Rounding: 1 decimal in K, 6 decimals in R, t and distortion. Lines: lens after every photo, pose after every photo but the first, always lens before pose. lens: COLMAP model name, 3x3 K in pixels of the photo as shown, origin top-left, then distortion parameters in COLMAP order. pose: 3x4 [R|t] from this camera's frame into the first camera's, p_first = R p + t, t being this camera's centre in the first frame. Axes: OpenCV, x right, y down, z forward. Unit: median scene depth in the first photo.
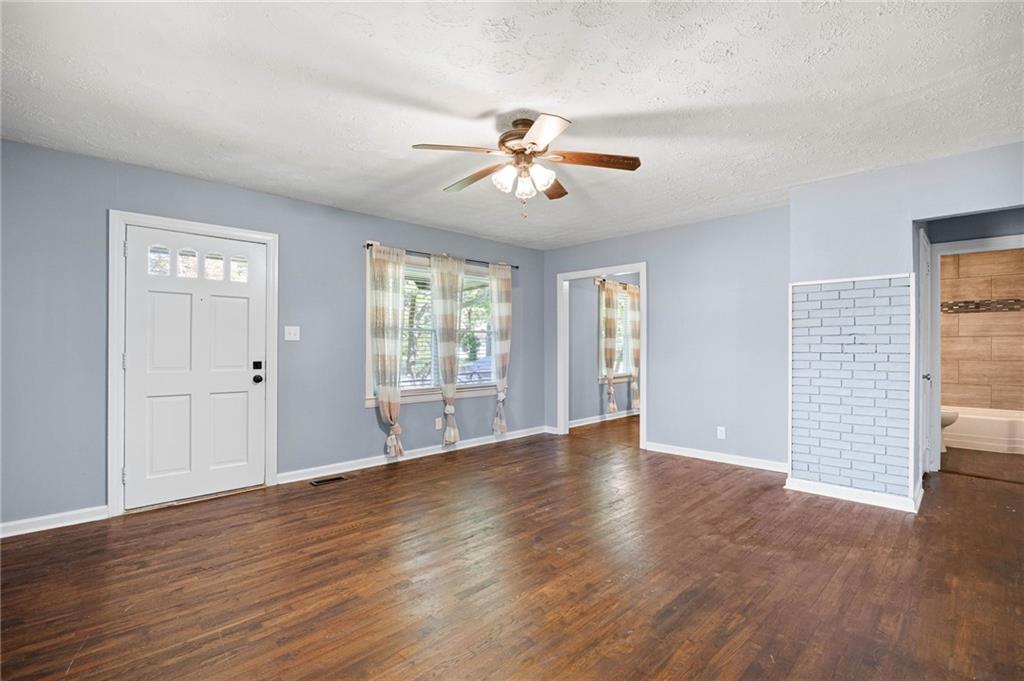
lens RADIAL K [[474.7, 0, 513.1], [0, 474.7, 346.3], [0, 0, 1]] dist [-0.013351, 0.000173]
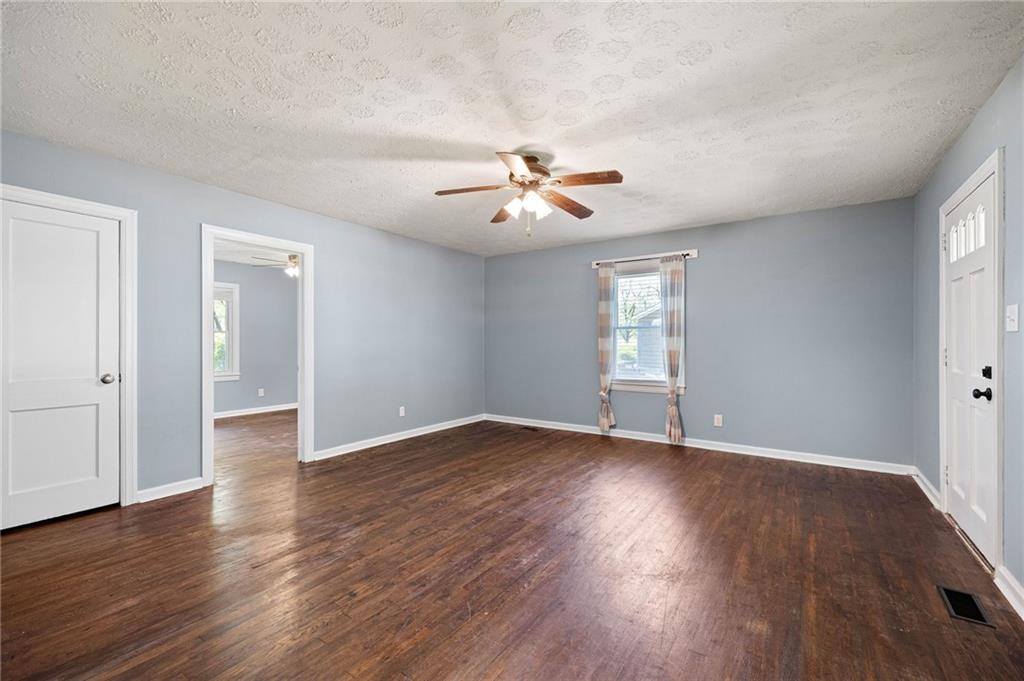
lens RADIAL K [[428.5, 0, 509.1], [0, 428.5, 341.5], [0, 0, 1]] dist [0.002347, 0.000307]
pose [[-0.984007, -0.000160, -0.178129, 0.189066], [-0.000026, 1.000000, -0.000753, -0.000316], [0.178129, -0.000737, -0.984007, 1.454599]]
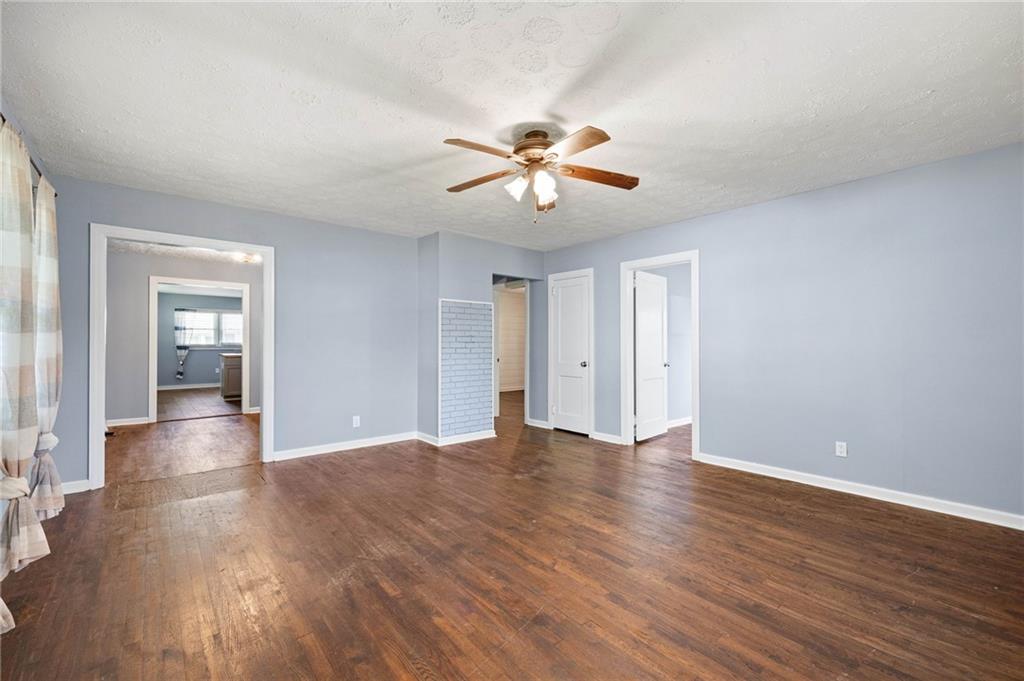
lens RADIAL K [[428.5, 0, 513.5], [0, 428.5, 340.8], [0, 0, 1]] dist [0.002347, 0.000307]
pose [[0.078908, 0.007955, 0.996850, -0.660564], [-0.001187, 0.999968, -0.007886, 0.000979], [-0.996881, -0.000561, 0.078915, 0.682827]]
